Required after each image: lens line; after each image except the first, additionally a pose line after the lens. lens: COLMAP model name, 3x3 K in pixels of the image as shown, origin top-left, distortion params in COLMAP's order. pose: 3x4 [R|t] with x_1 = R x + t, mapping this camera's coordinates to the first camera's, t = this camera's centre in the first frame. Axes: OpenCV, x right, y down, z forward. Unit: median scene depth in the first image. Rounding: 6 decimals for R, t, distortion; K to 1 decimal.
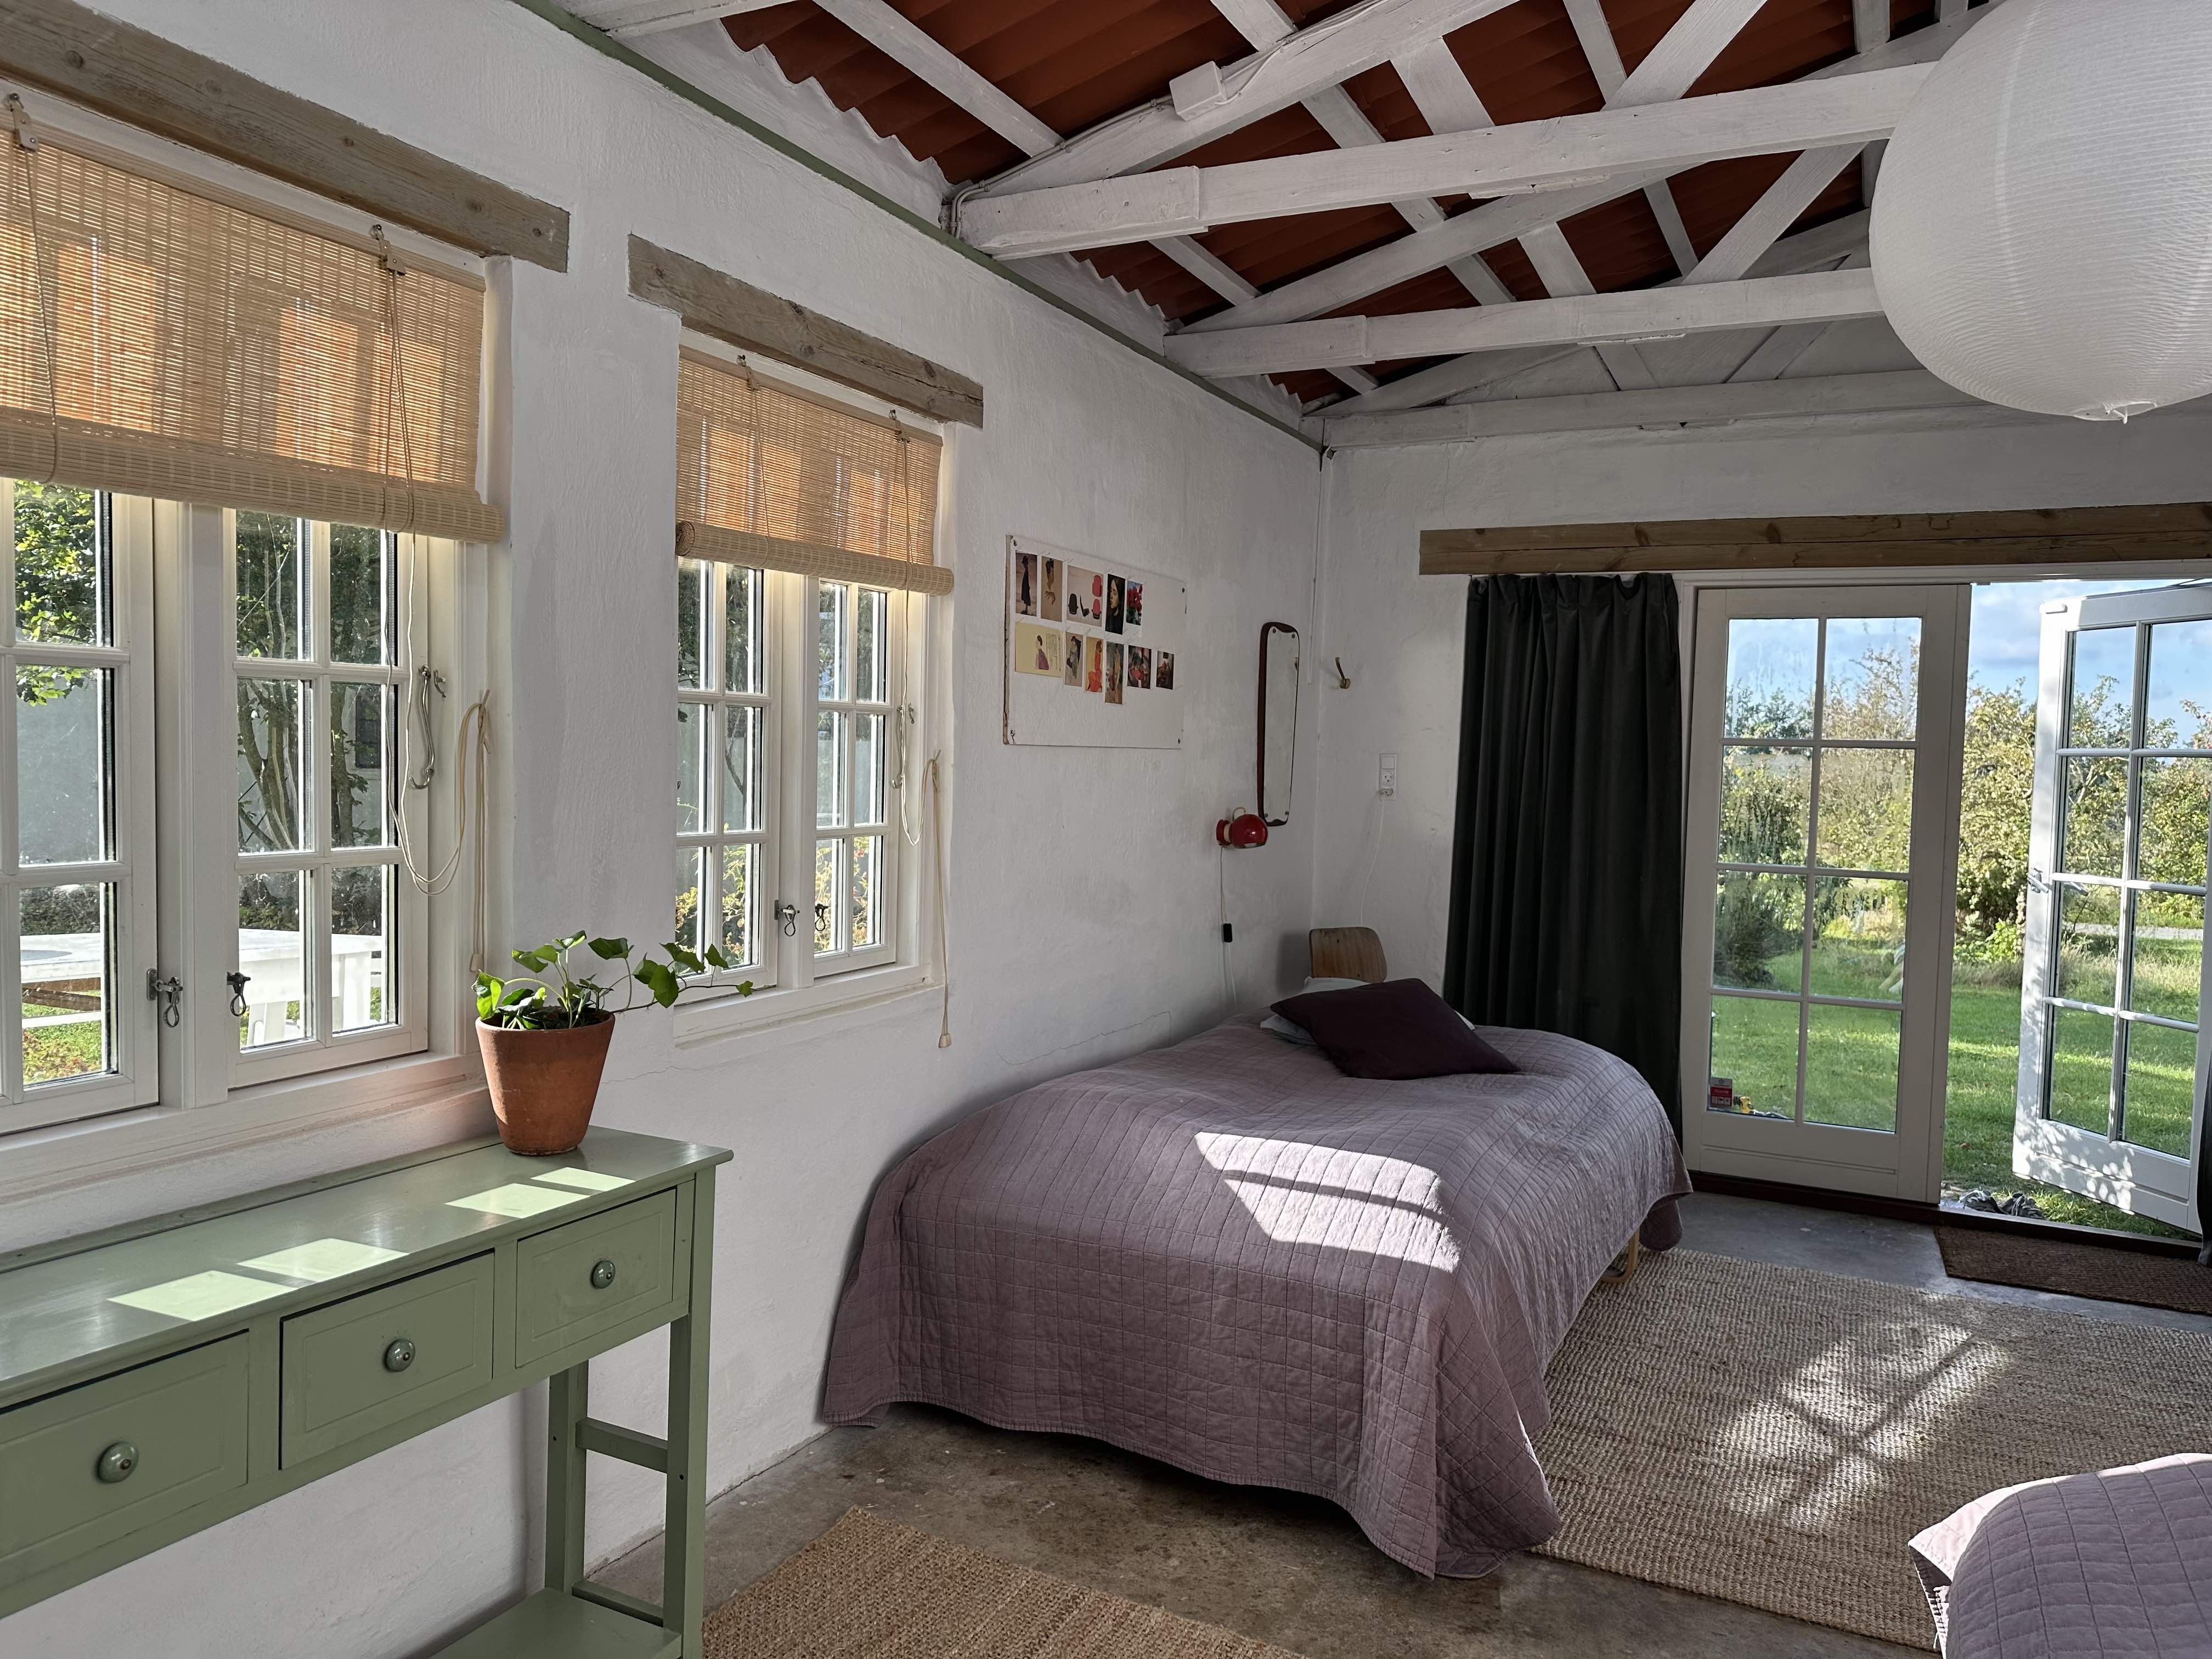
lens RADIAL K [[1550.9, 0, 1108.2], [0, 1550.9, 828.9], [0, 0, 1]] dist [-0.004825, -0.000799]
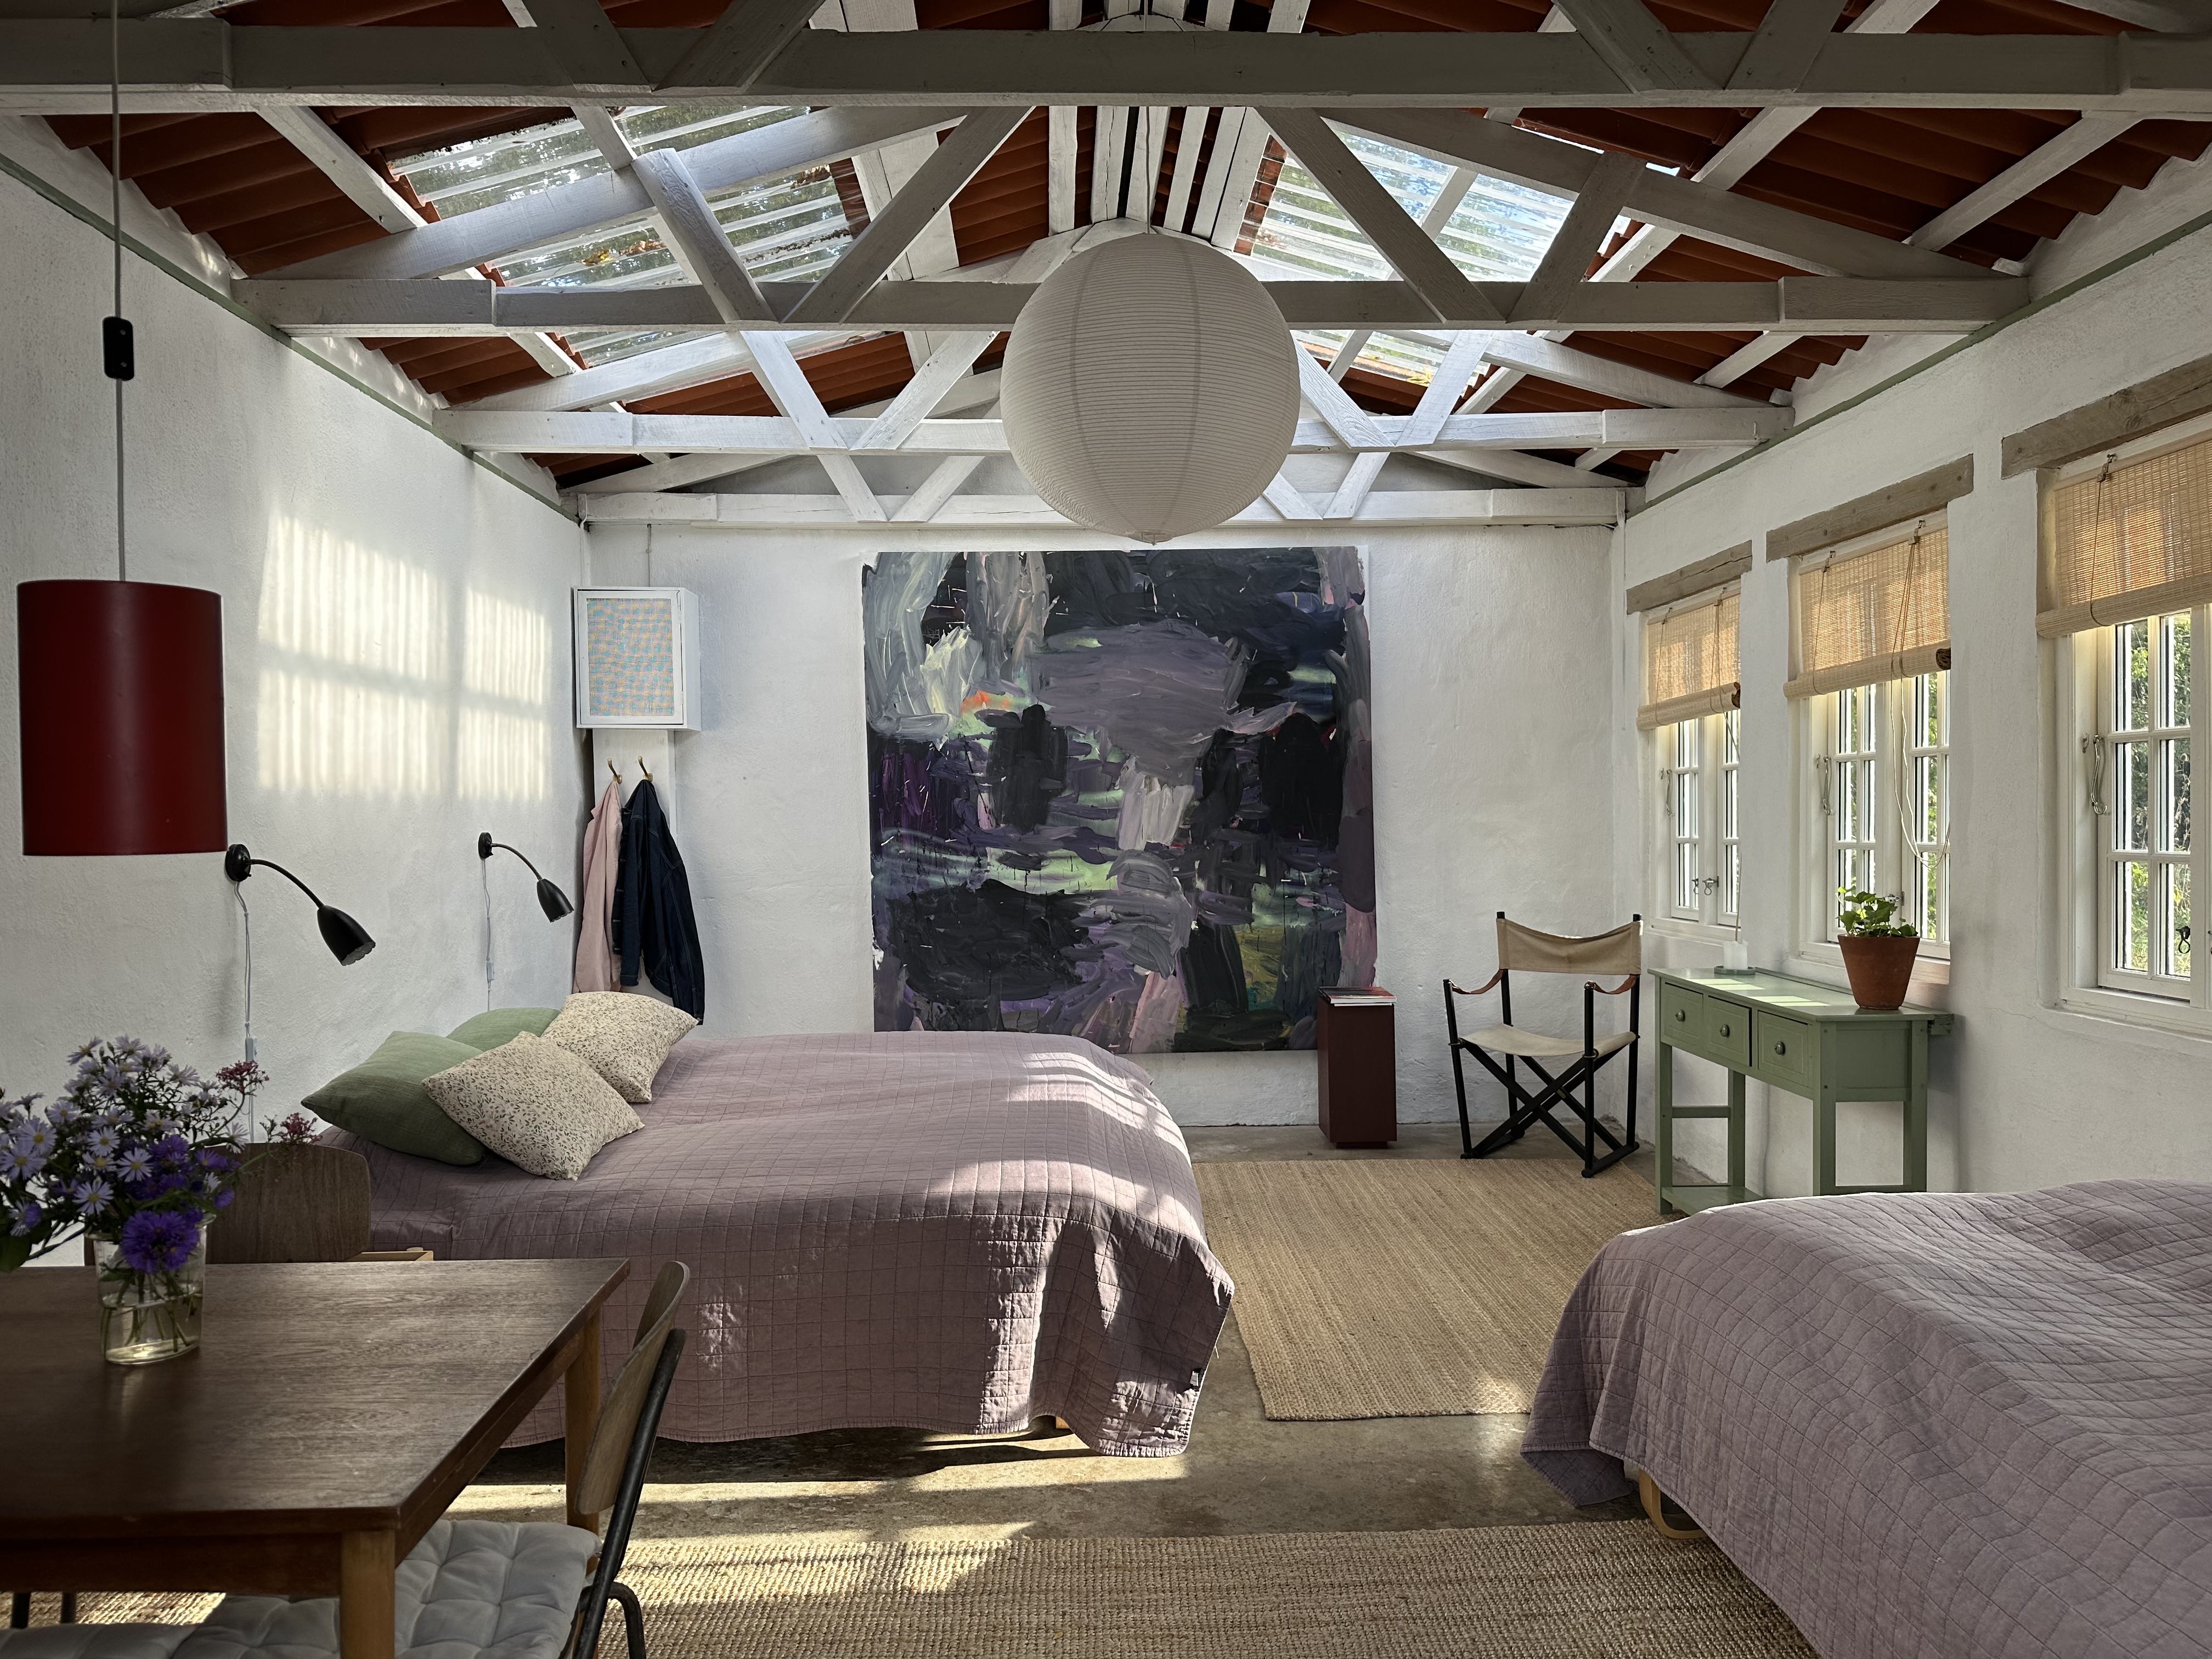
lens RADIAL K [[1550.9, 0, 1107.6], [0, 1550.9, 825.5], [0, 0, 1]] dist [-0.004825, -0.000799]
pose [[-0.882743, -0.024409, -0.469221, 1.114472], [-0.046863, 0.998244, 0.036233, -0.025557], [0.467513, 0.053973, -0.882337, 1.885128]]
